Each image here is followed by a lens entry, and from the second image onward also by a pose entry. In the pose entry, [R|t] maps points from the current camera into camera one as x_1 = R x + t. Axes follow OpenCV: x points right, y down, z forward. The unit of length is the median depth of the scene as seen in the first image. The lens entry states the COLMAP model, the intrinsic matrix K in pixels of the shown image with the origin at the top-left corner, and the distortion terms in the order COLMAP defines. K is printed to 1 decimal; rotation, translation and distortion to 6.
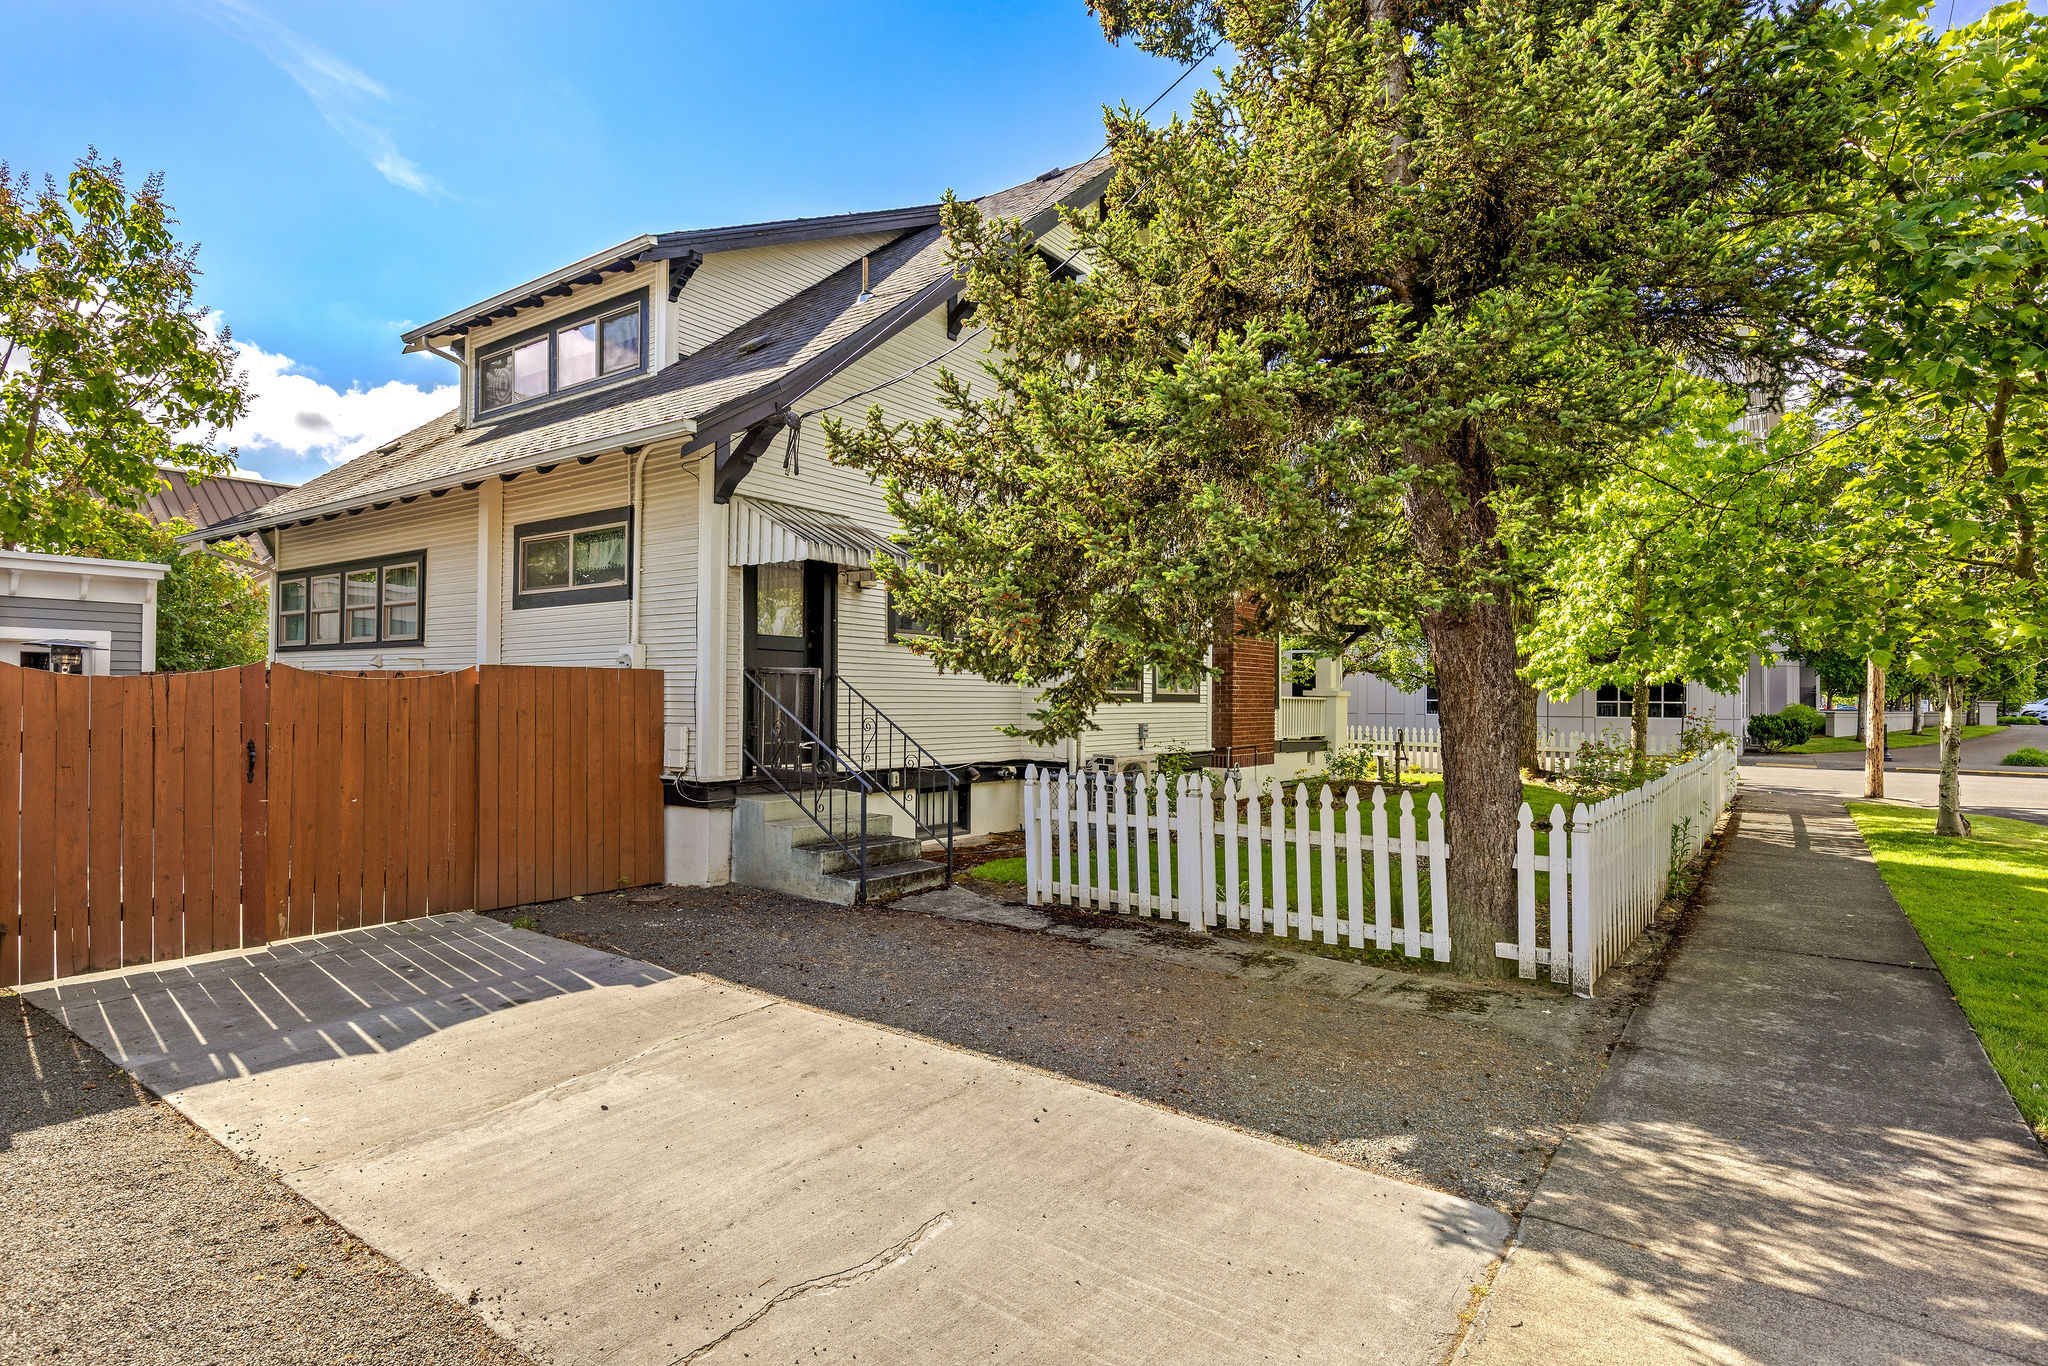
lens RADIAL K [[1091.6, 0, 1024.5], [0, 1091.6, 681.8], [0, 0, 1]] dist [-0.000912, -0.000024]
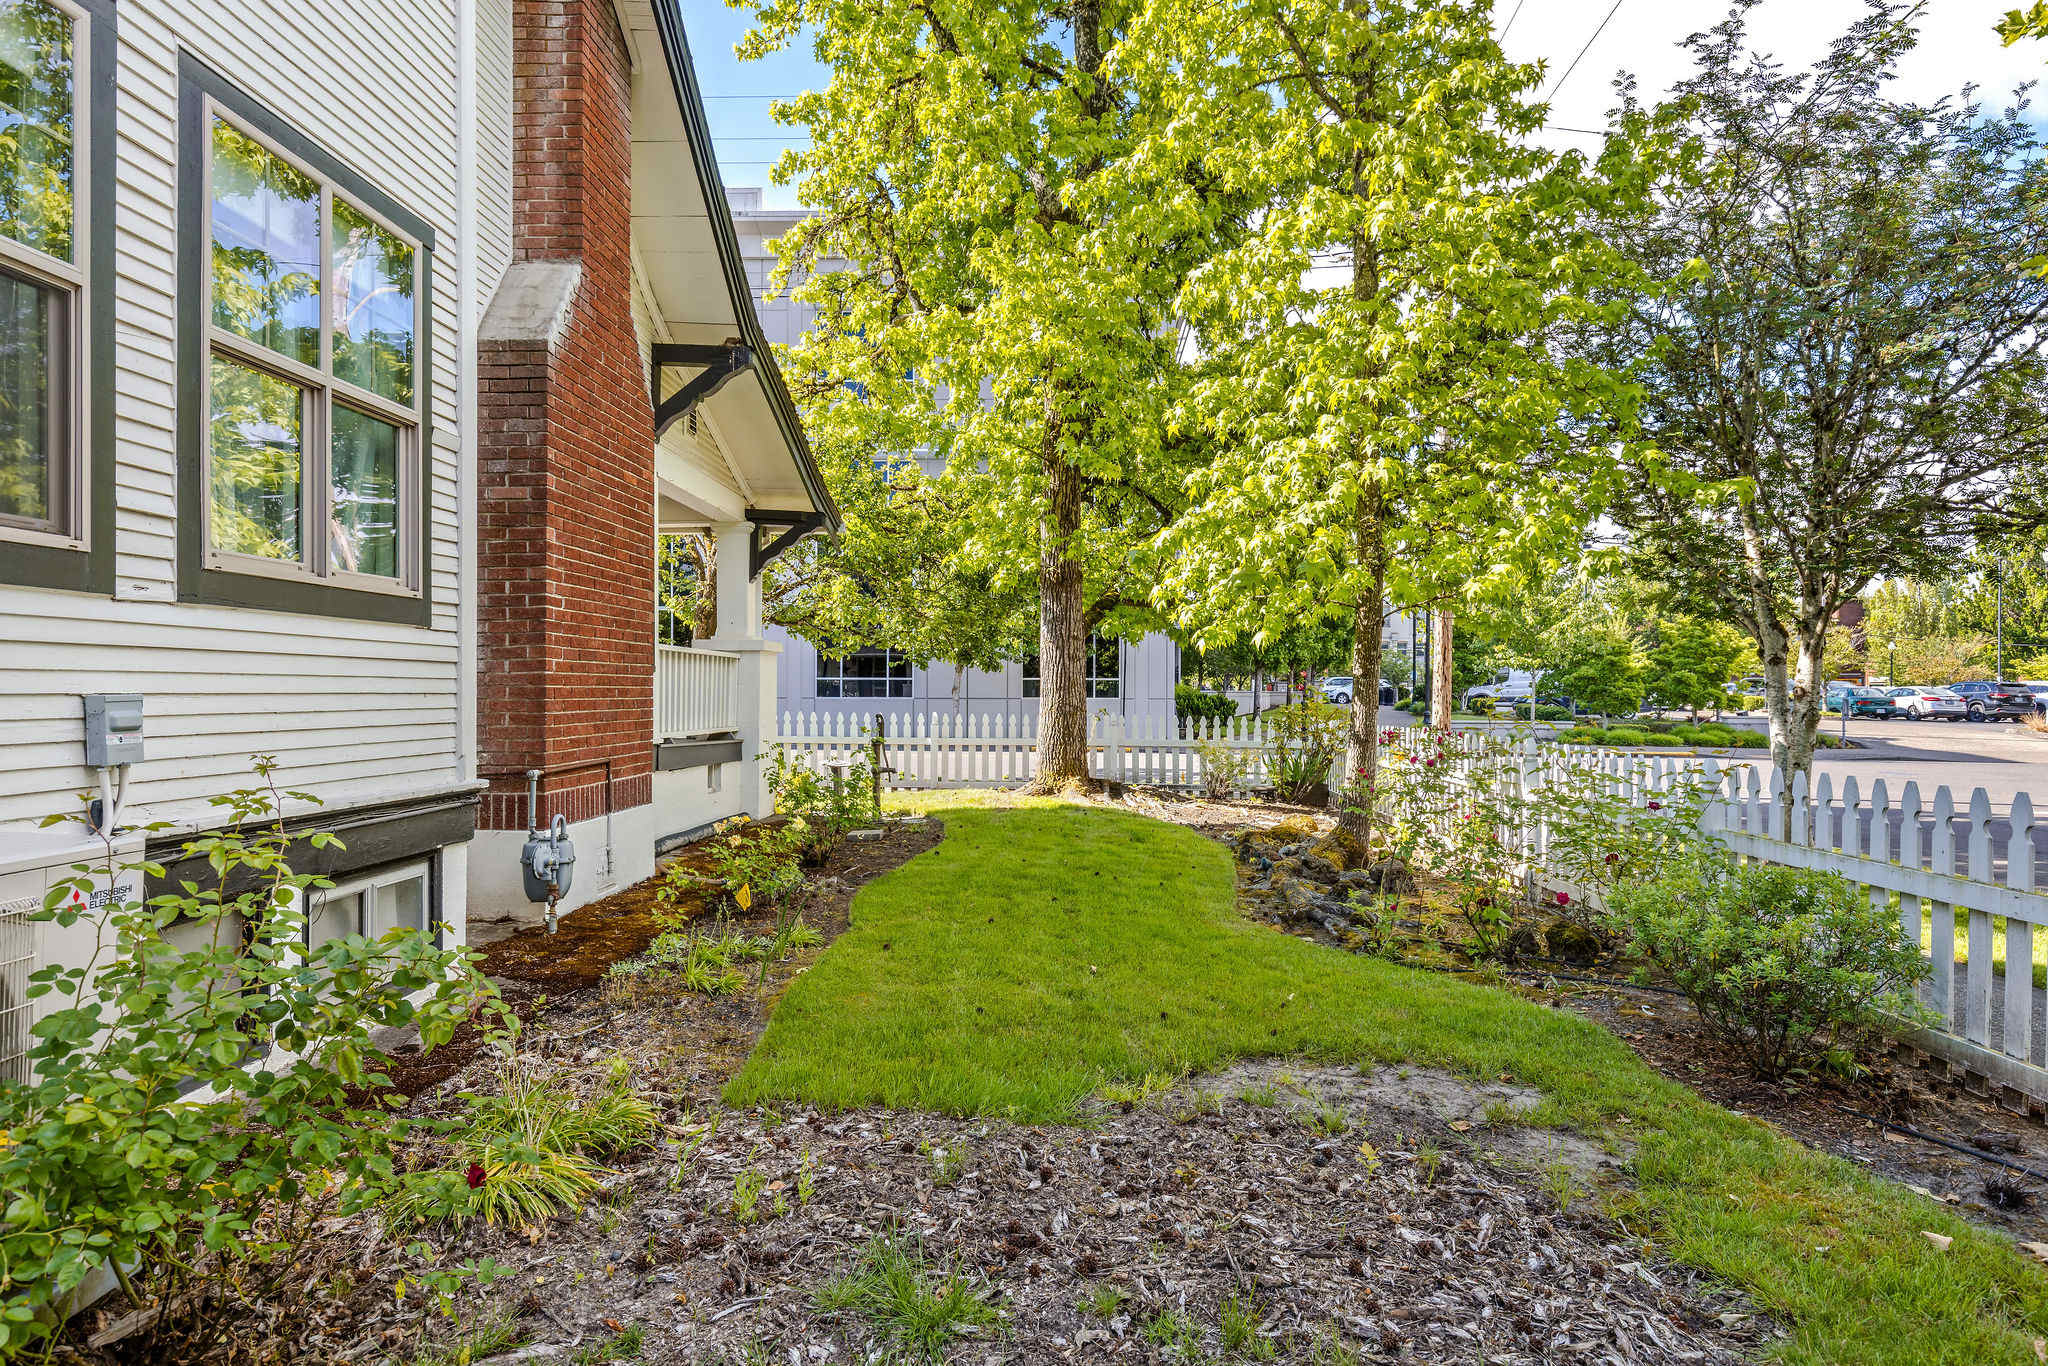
lens RADIAL K [[1140.7, 0, 1029.6], [0, 1140.7, 687.4], [0, 0, 1]] dist [0.002514, 0.000184]
pose [[0.821039, -0.003213, 0.570863, 0.100631], [-0.004678, 0.999913, 0.012357, 0.026032], [-0.570853, -0.012816, 0.820952, 0.564032]]
